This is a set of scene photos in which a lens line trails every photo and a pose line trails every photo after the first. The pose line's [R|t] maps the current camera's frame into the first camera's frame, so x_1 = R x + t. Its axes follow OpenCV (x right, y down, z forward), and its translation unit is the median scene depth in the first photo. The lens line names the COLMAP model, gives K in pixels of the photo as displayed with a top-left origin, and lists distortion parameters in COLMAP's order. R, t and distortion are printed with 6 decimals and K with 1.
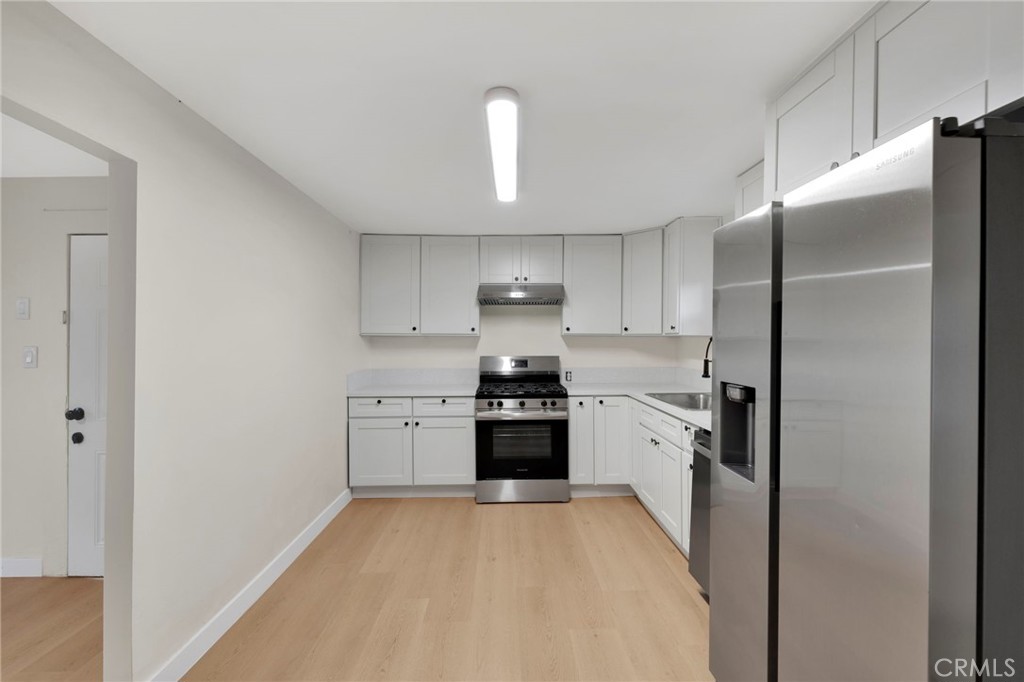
lens RADIAL K [[448.8, 0, 515.1], [0, 448.8, 338.9], [0, 0, 1]] dist [0.000009, 0.000222]
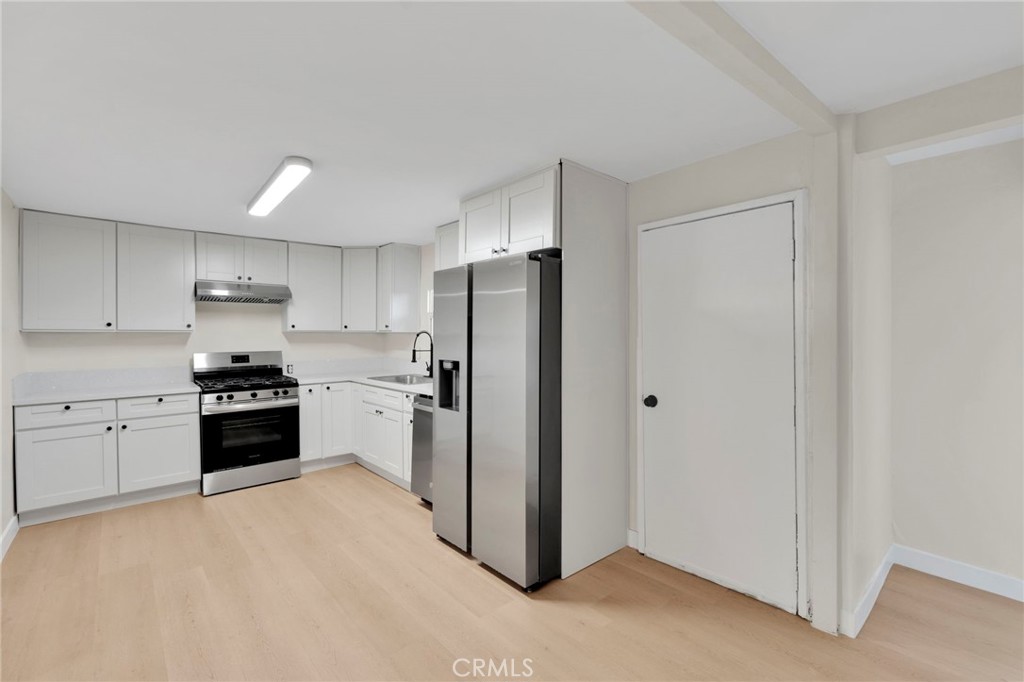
lens RADIAL K [[448.8, 0, 515.1], [0, 448.8, 338.9], [0, 0, 1]] dist [0.000009, 0.000222]
pose [[0.764005, -0.008816, 0.645150, -0.197153], [0.002584, 0.999940, 0.010604, -0.001231], [-0.645205, -0.006434, 0.763982, -0.231175]]
